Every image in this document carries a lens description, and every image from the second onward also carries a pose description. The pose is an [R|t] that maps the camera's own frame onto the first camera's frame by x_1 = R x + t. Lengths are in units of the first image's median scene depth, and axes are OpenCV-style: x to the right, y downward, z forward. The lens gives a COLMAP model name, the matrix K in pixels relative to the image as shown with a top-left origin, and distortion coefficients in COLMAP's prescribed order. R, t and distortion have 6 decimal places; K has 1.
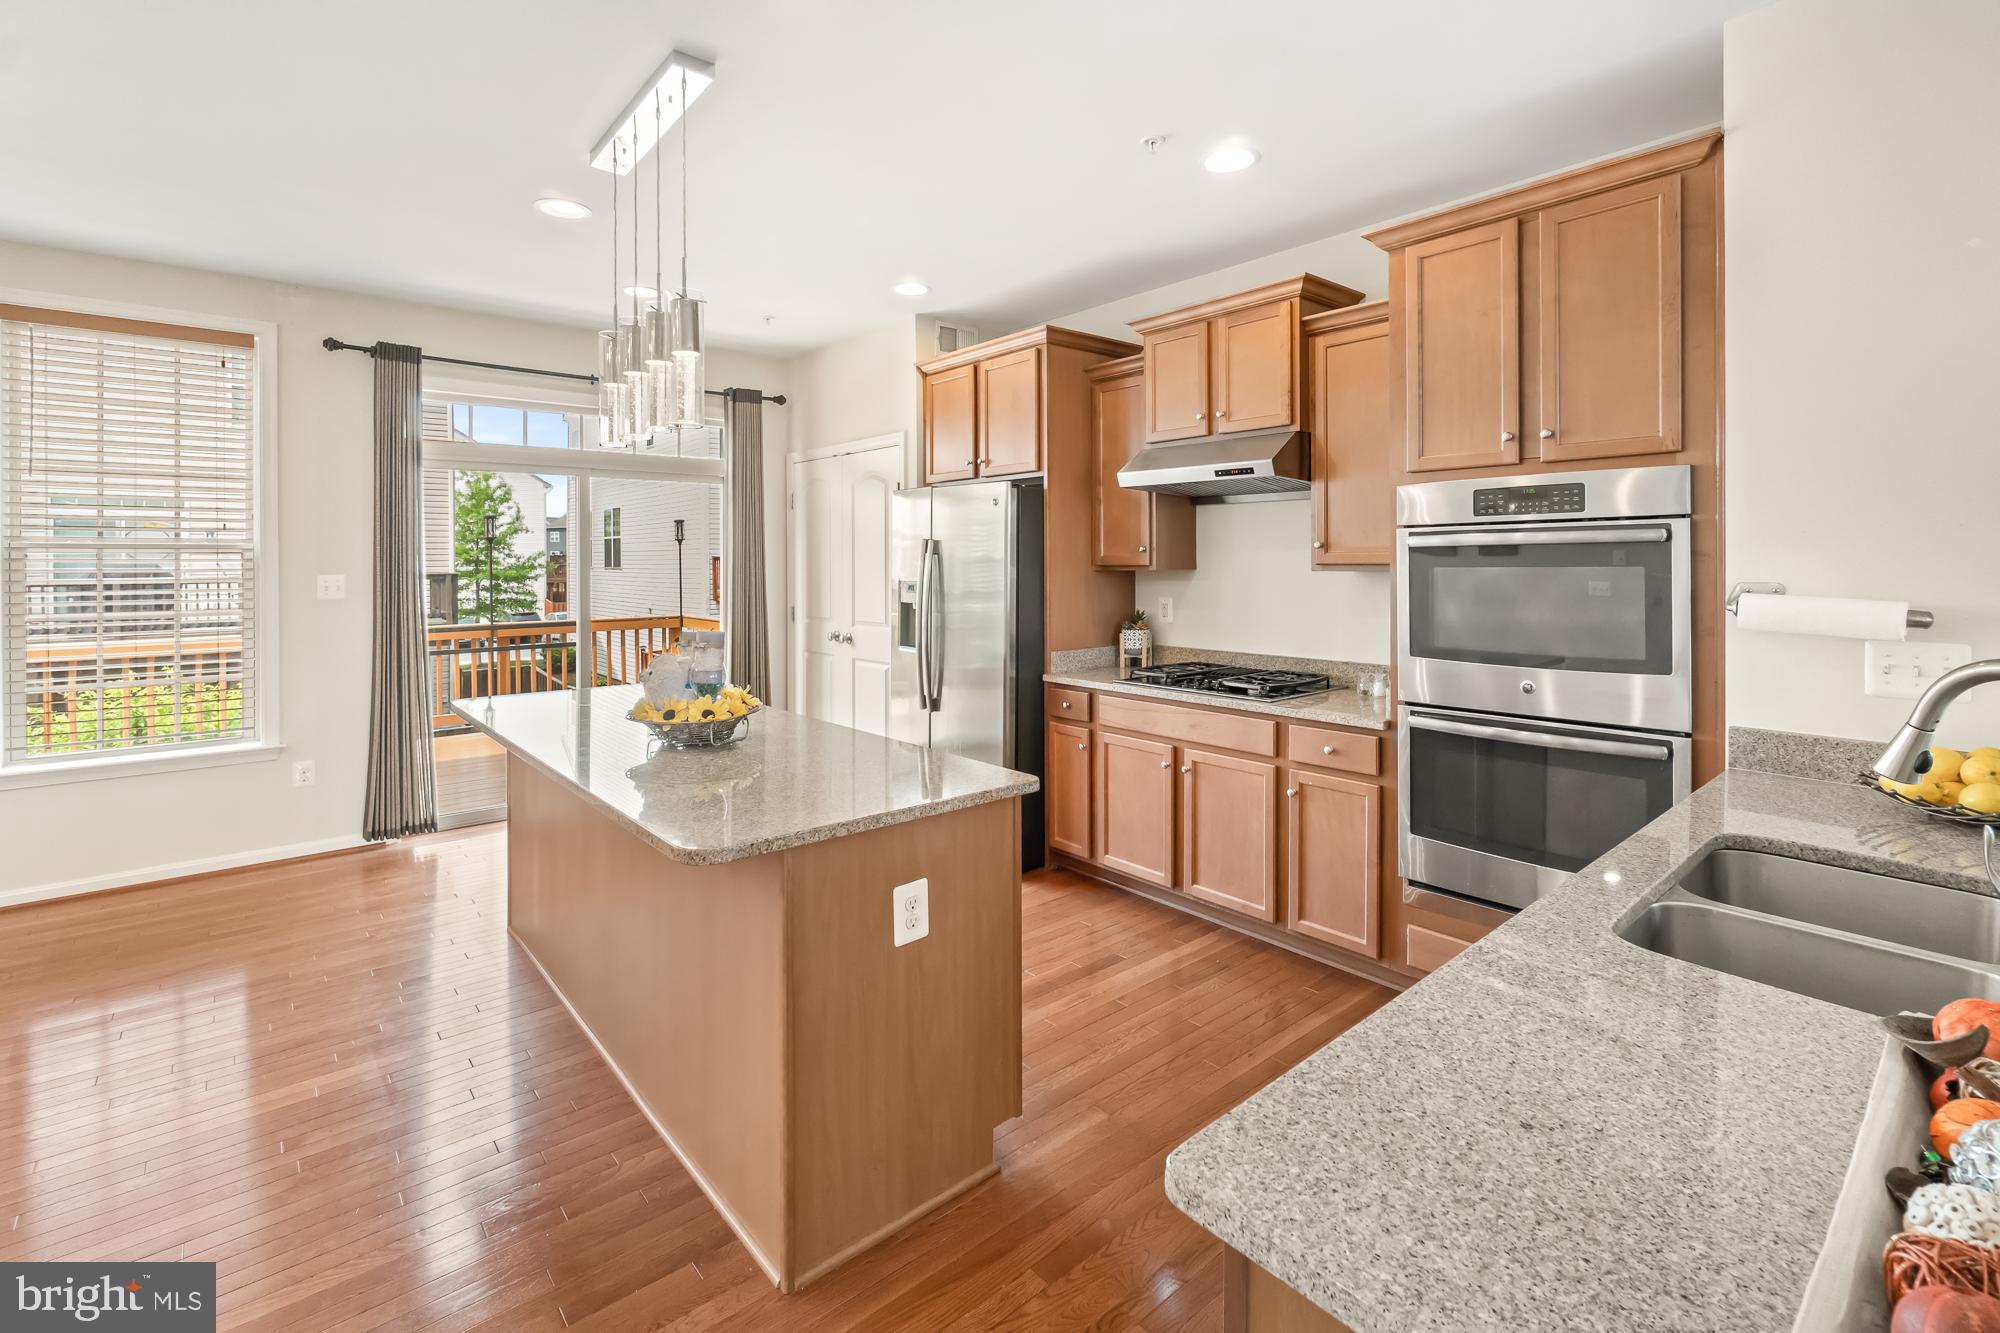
lens RADIAL K [[896.1, 0, 981.3], [0, 896.1, 560.8], [0, 0, 1]] dist [-0.004001, 0.000898]
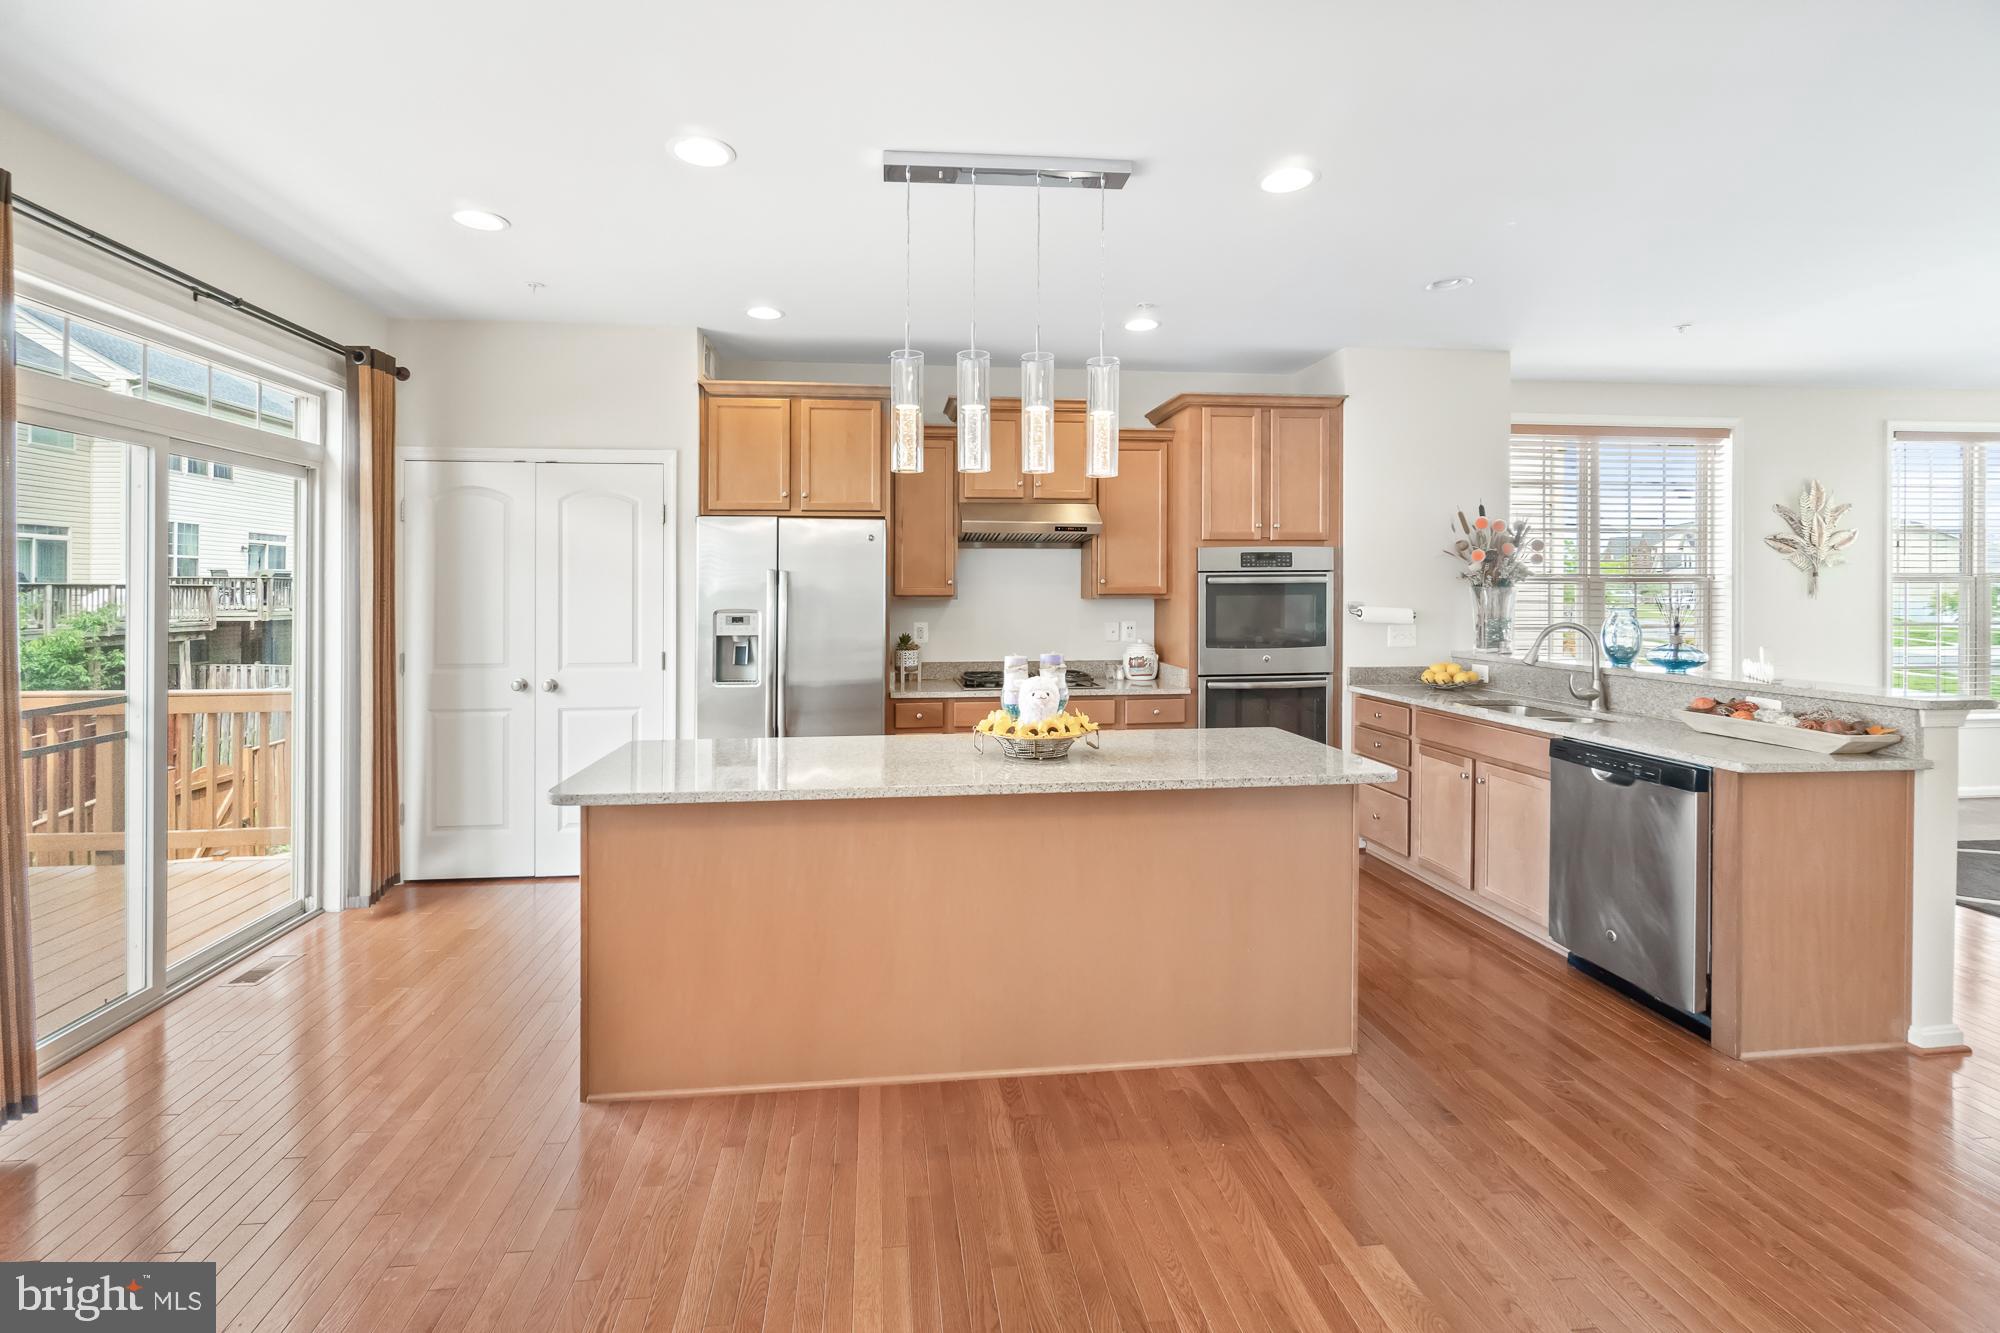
lens RADIAL K [[896.1, 0, 974.6], [0, 896.1, 584.8], [0, 0, 1]] dist [-0.004001, 0.000898]
pose [[0.560900, 0.007739, 0.827848, -0.763228], [-0.000478, 0.999959, -0.009024, 0.001355], [-0.827884, 0.004666, 0.560880, 0.267224]]
